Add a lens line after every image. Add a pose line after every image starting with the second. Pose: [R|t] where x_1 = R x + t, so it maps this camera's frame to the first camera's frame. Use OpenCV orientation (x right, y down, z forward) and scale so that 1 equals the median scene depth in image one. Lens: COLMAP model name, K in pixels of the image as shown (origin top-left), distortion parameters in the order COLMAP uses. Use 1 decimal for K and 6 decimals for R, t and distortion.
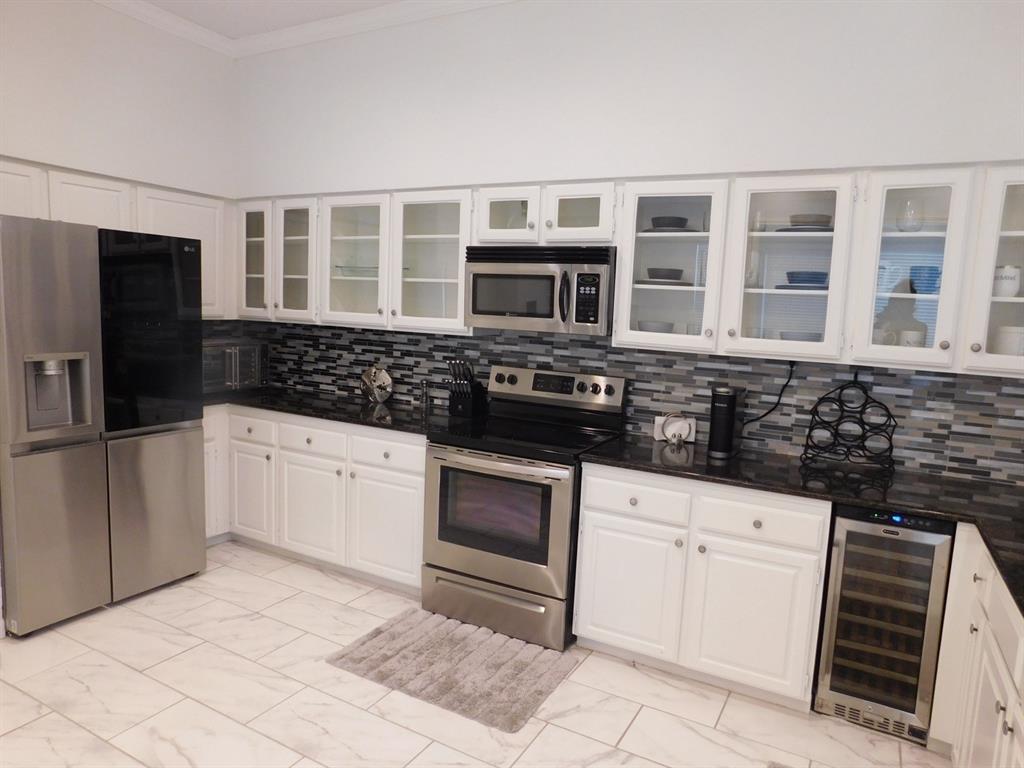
lens RADIAL K [[681.1, 0, 511.7], [0, 681.1, 385.7], [0, 0, 1]] dist [0.024184, 0.003899]
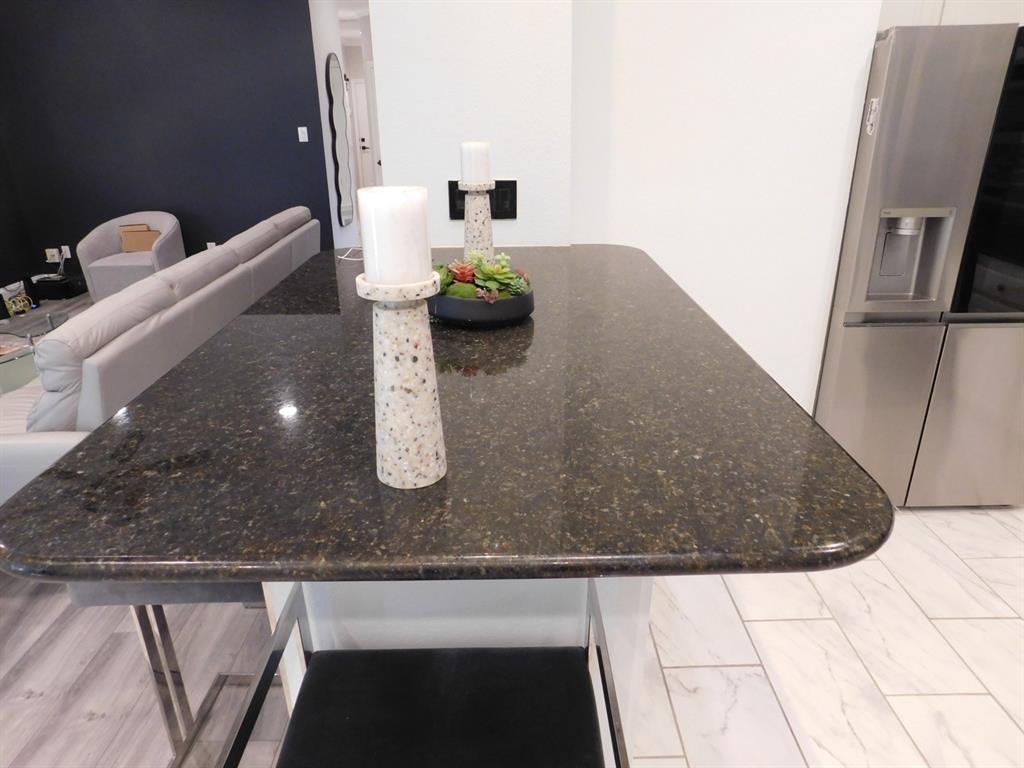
lens RADIAL K [[681.1, 0, 511.8], [0, 681.1, 384.8], [0, 0, 1]] dist [0.024184, 0.003899]
pose [[0.495584, 0.281470, -0.821688, -0.161981], [-0.088730, 0.957492, 0.274474, -0.028629], [0.864016, -0.063117, 0.499492, 0.151200]]
